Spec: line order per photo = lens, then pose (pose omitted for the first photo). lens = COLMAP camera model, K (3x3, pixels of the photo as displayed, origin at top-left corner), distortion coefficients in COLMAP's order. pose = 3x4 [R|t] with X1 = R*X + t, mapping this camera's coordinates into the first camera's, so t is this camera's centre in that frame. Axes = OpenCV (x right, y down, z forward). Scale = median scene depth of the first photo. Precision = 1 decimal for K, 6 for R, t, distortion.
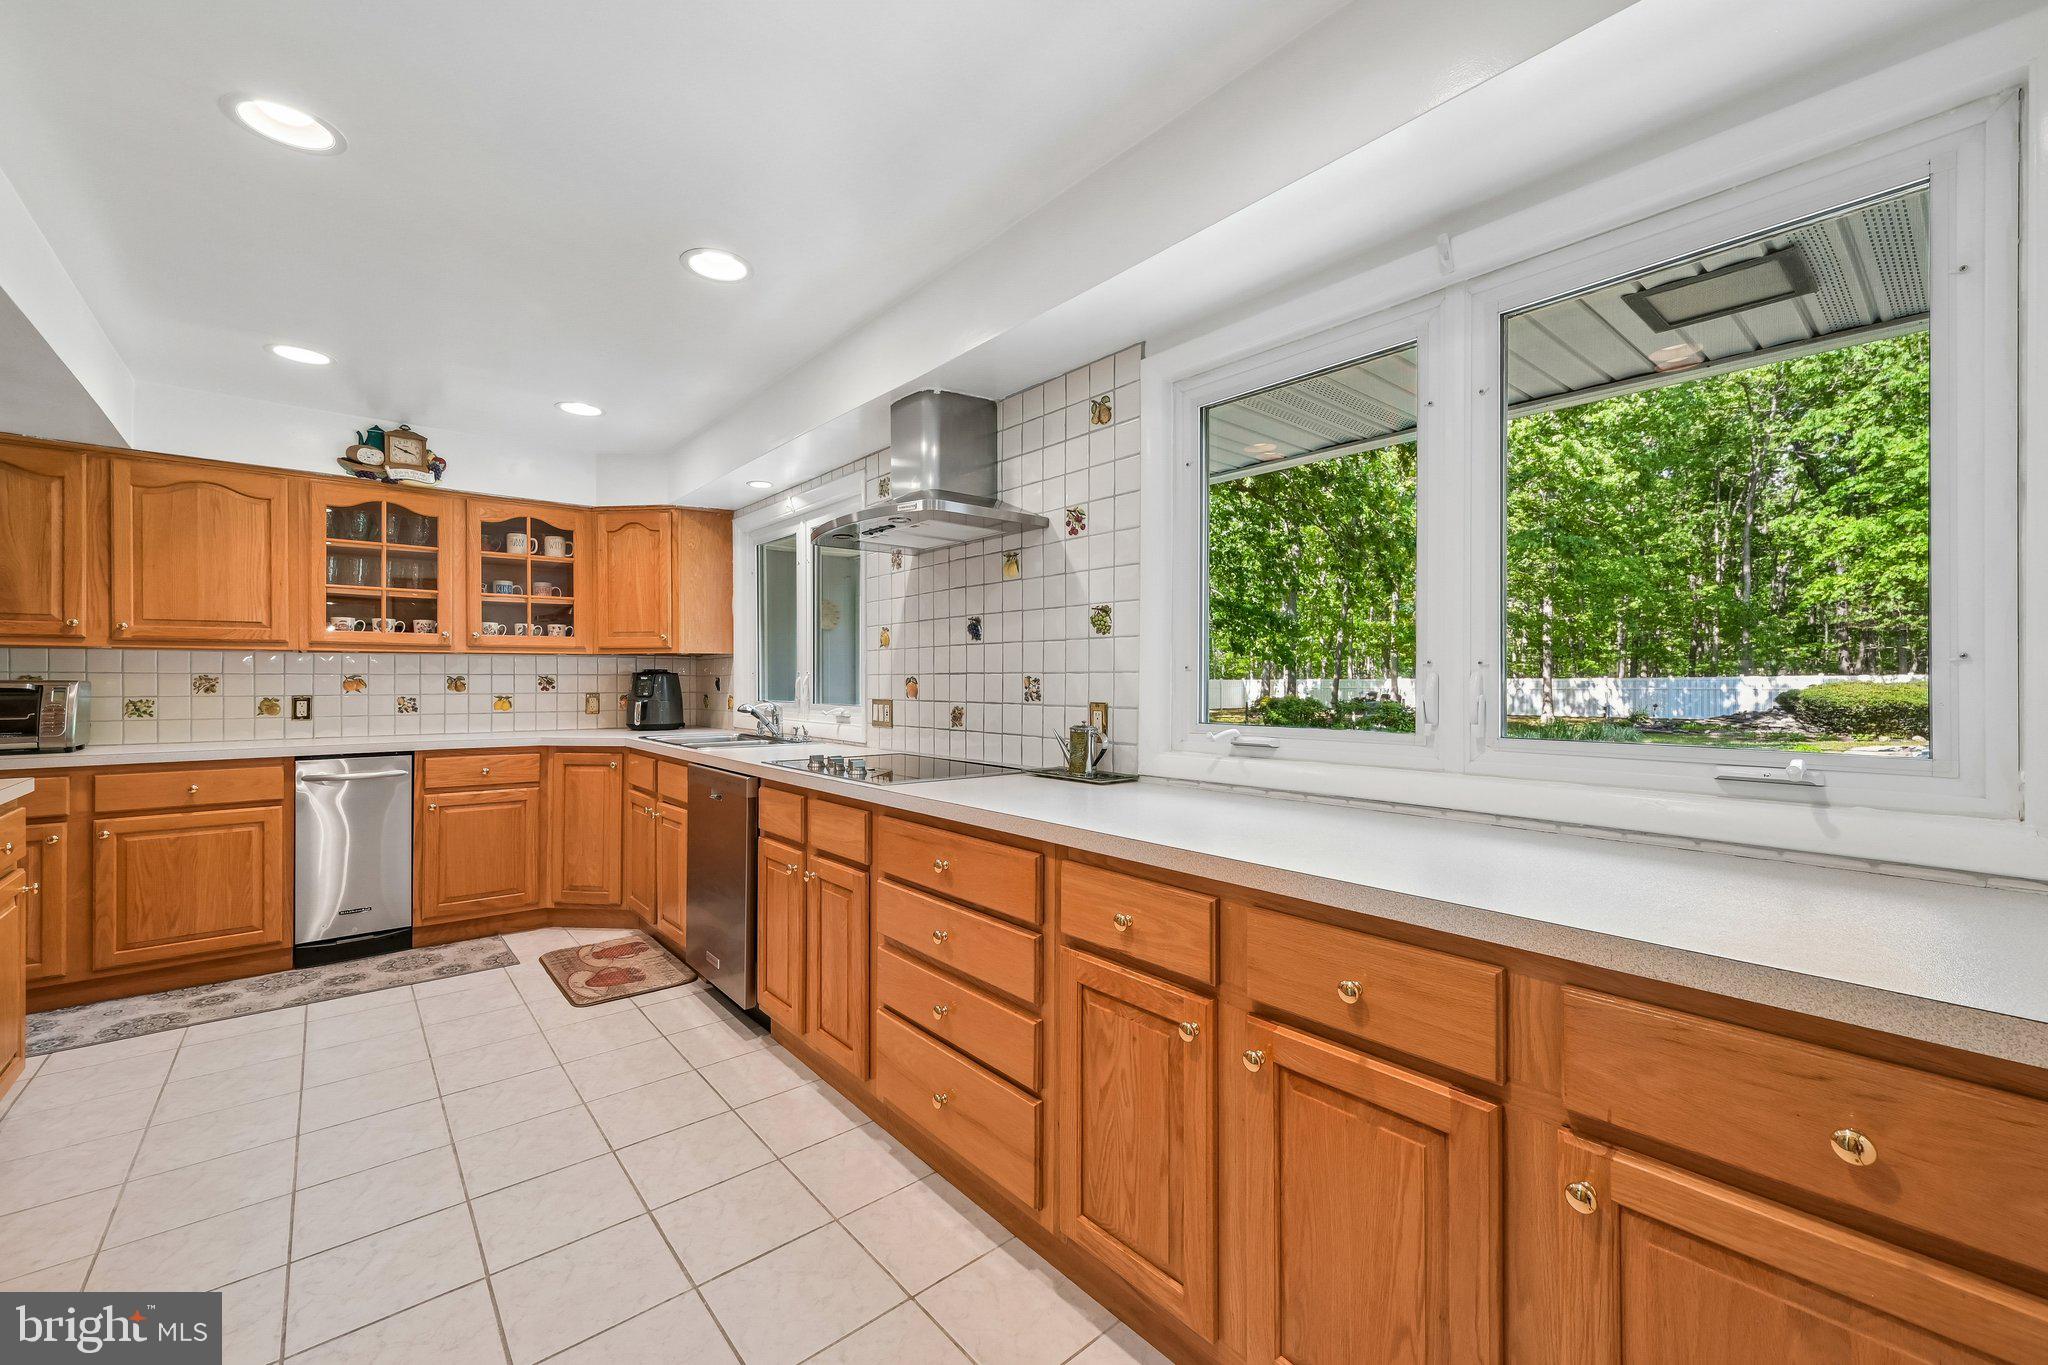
lens RADIAL K [[814.9, 0, 1036.3], [0, 814.9, 681.3], [0, 0, 1]] dist [0.002433, -0.001238]
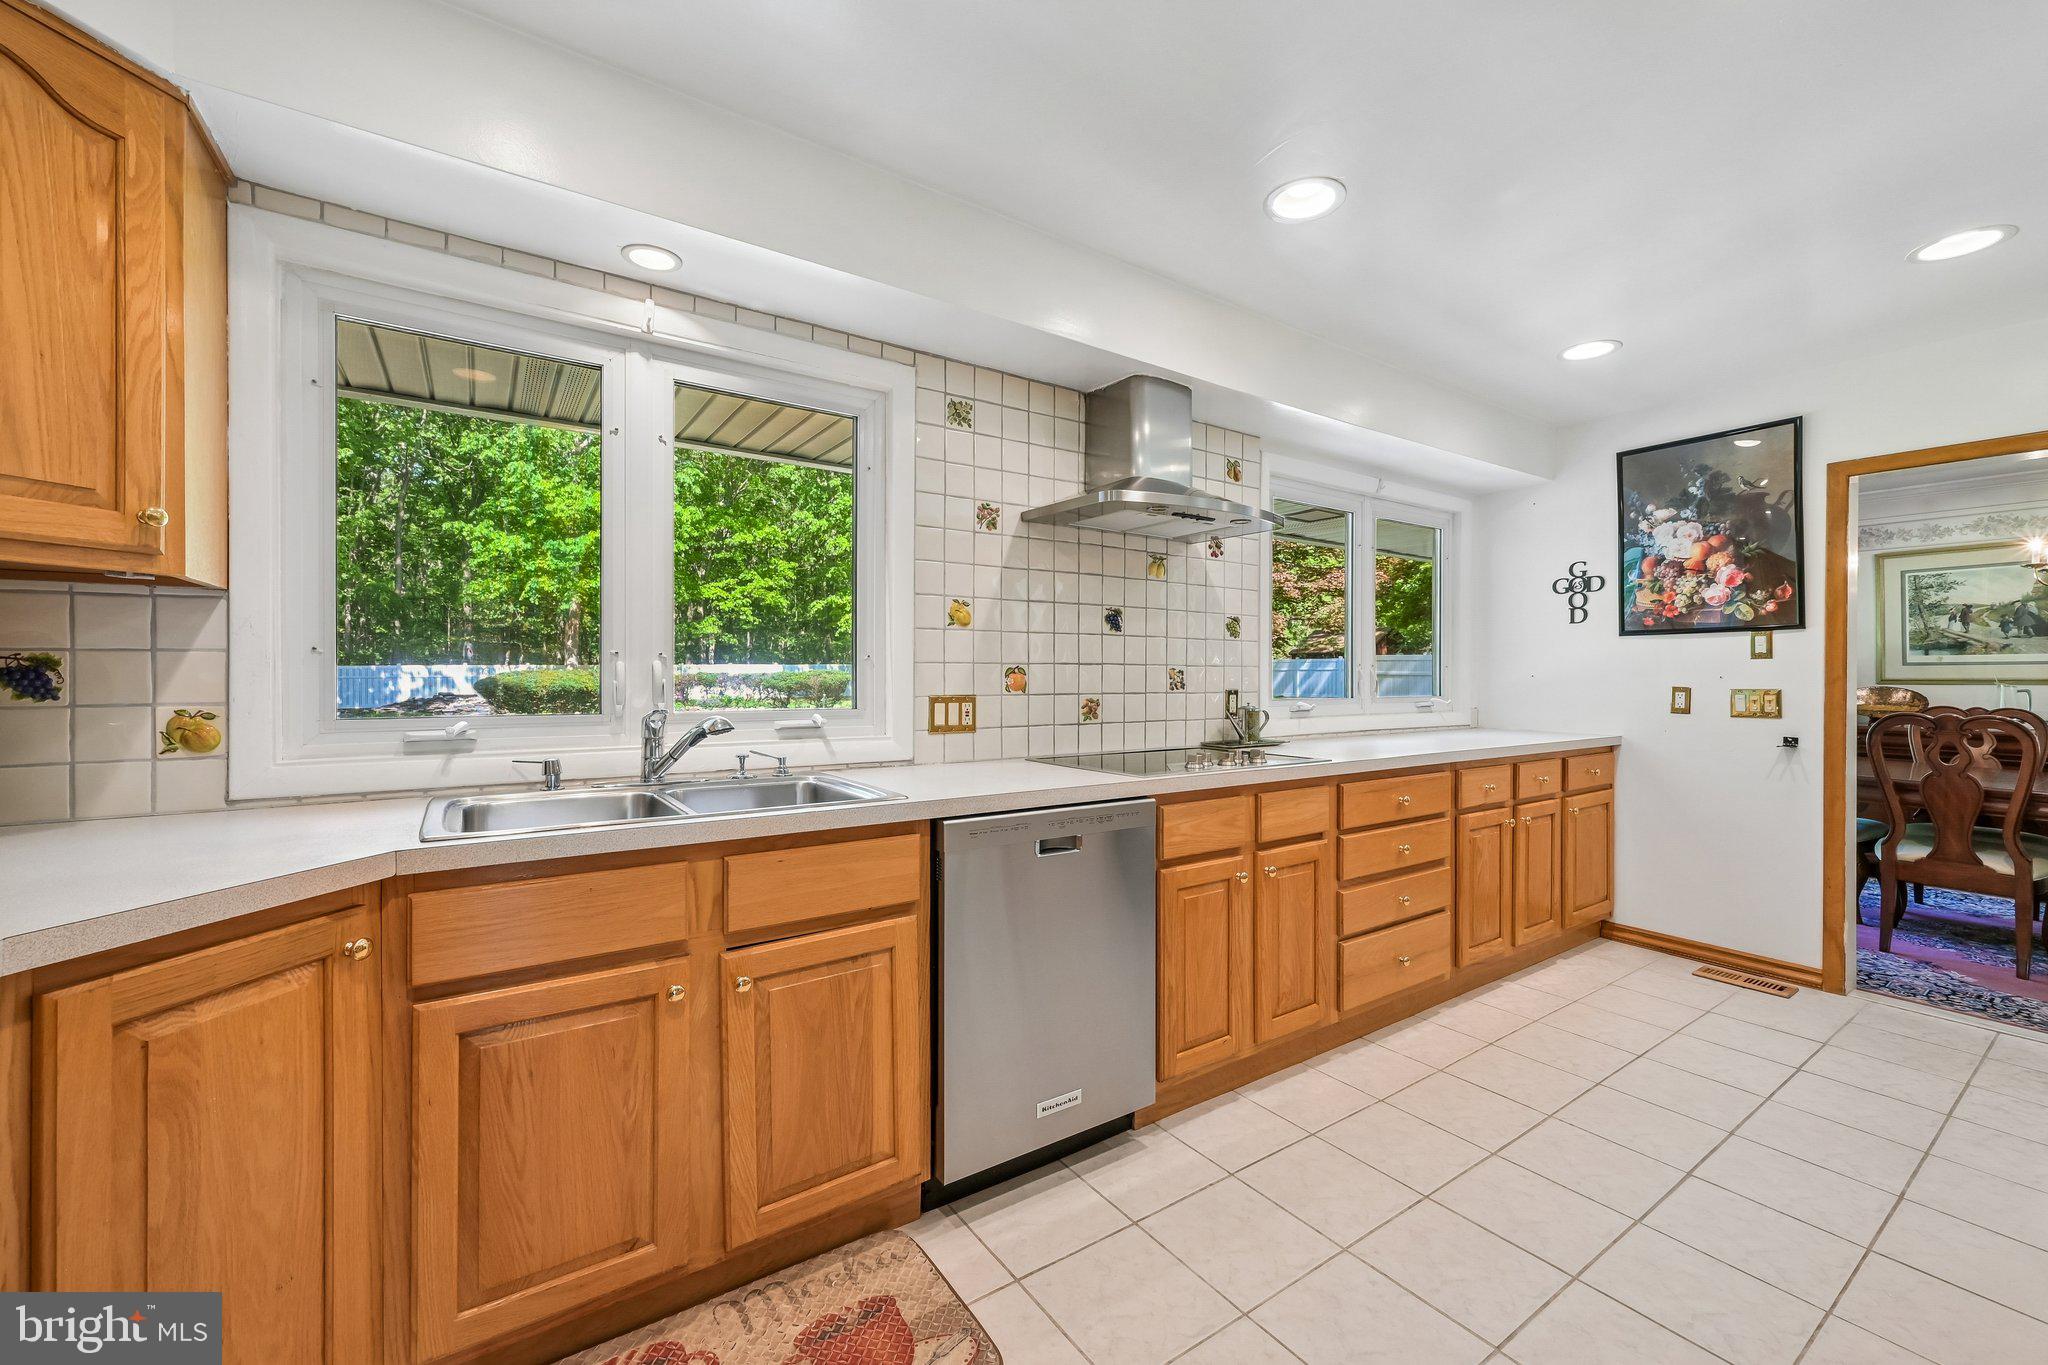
lens RADIAL K [[814.9, 0, 1031.2], [0, 814.9, 678.3], [0, 0, 1]] dist [0.002433, -0.001238]
pose [[0.113198, -0.007374, 0.993545, -1.088957], [-0.004346, 0.999959, 0.007916, -0.000110], [-0.993563, -0.005214, 0.113161, 0.997709]]
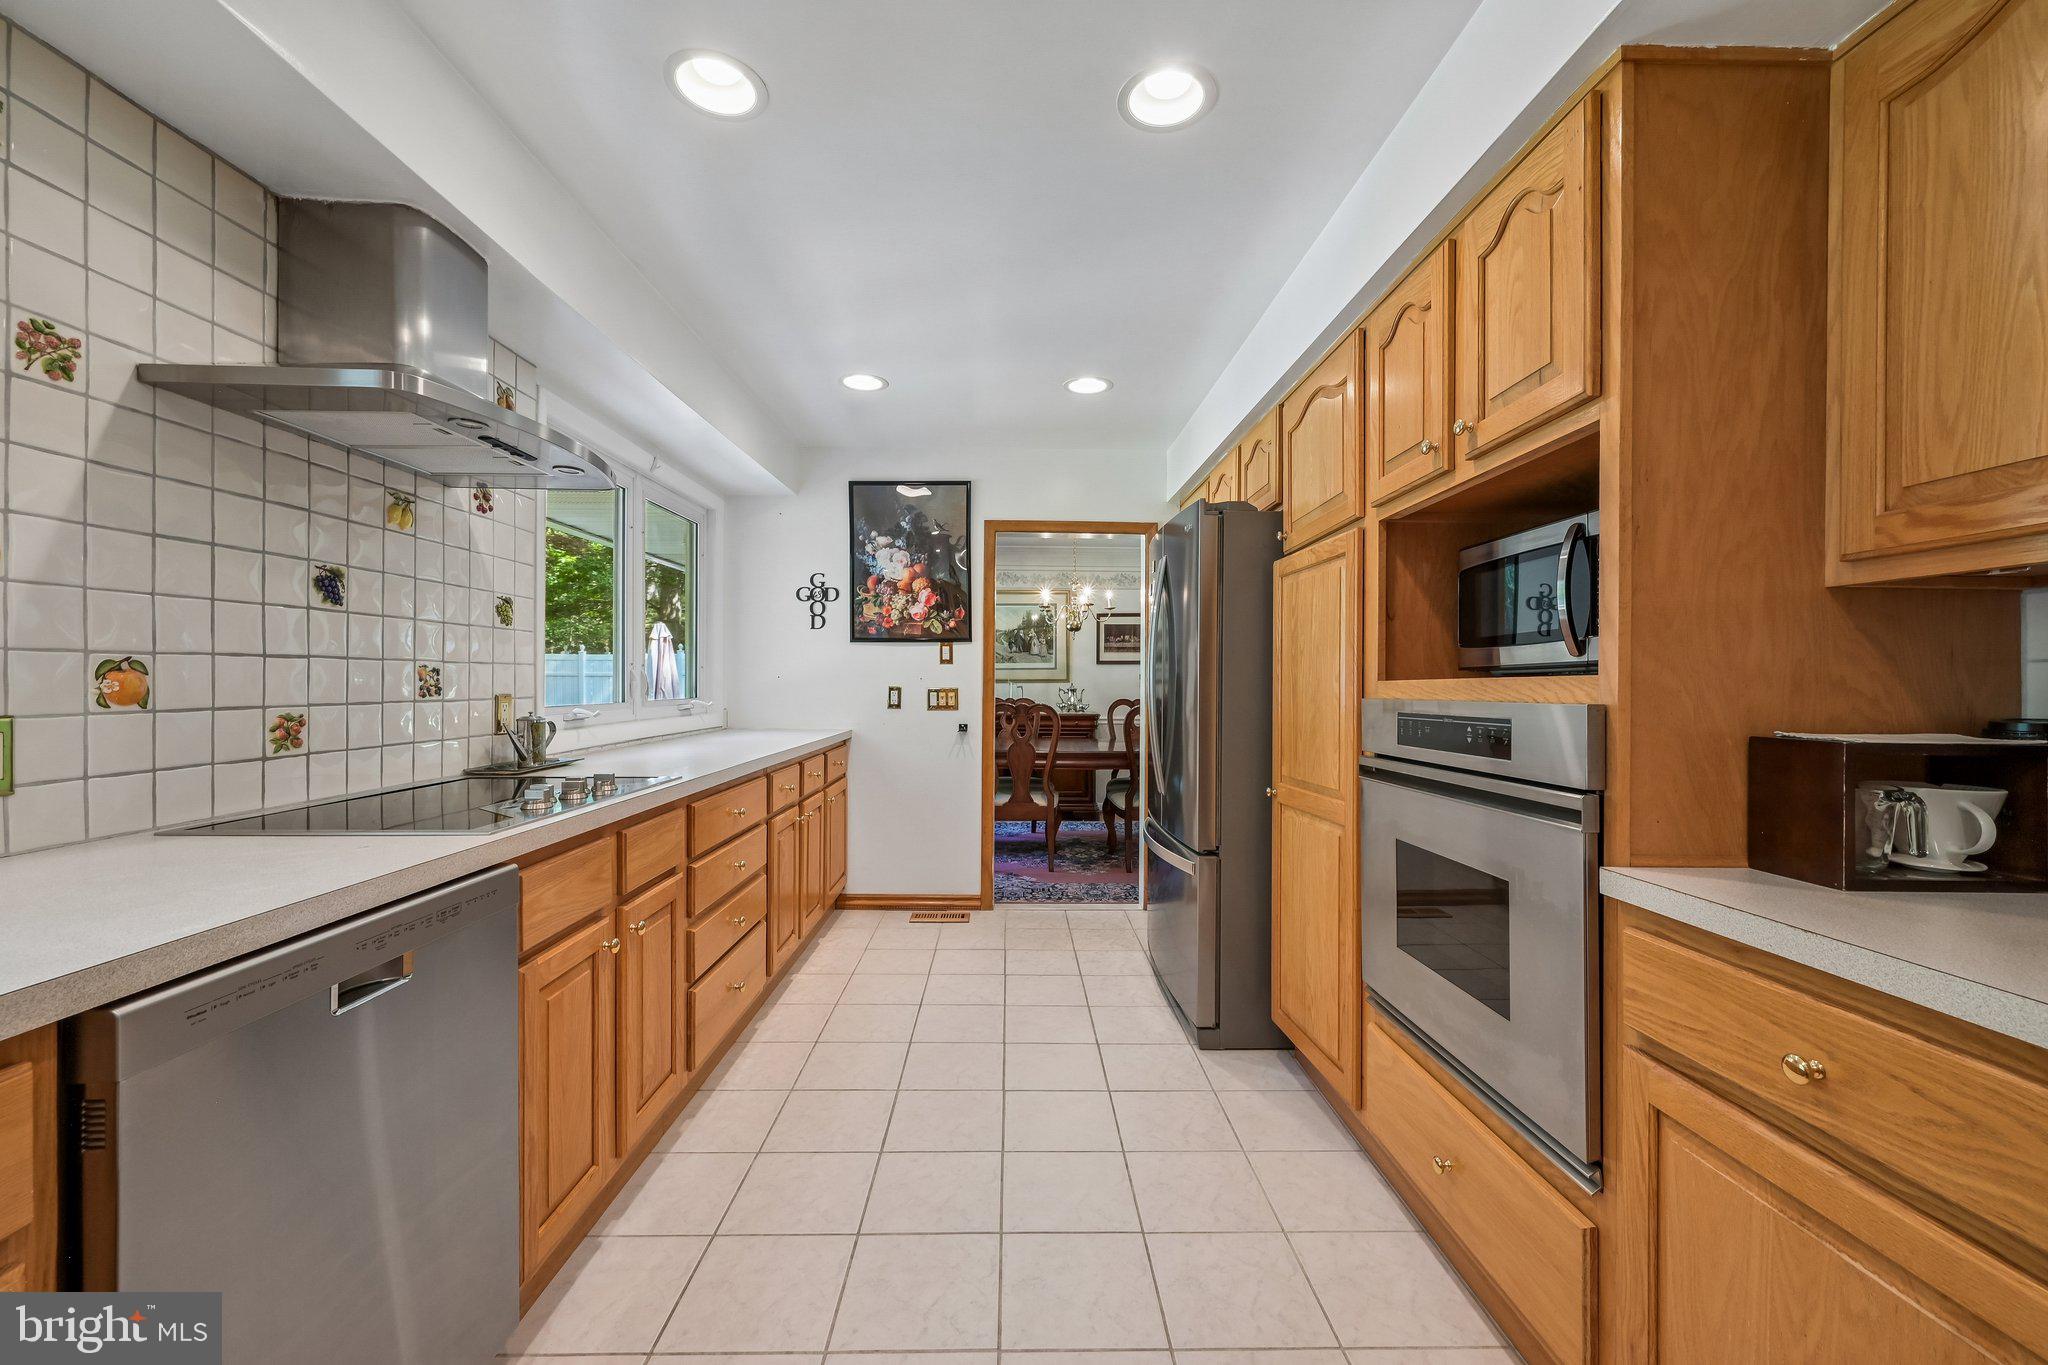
lens RADIAL K [[814.9, 0, 1025.5], [0, 814.9, 684.4], [0, 0, 1]] dist [0.002433, -0.001238]
pose [[-0.764464, -0.011479, 0.644565, -0.887833], [-0.008317, 0.999934, 0.007944, 0.001195], [-0.644613, 0.000712, -0.764509, 1.144733]]
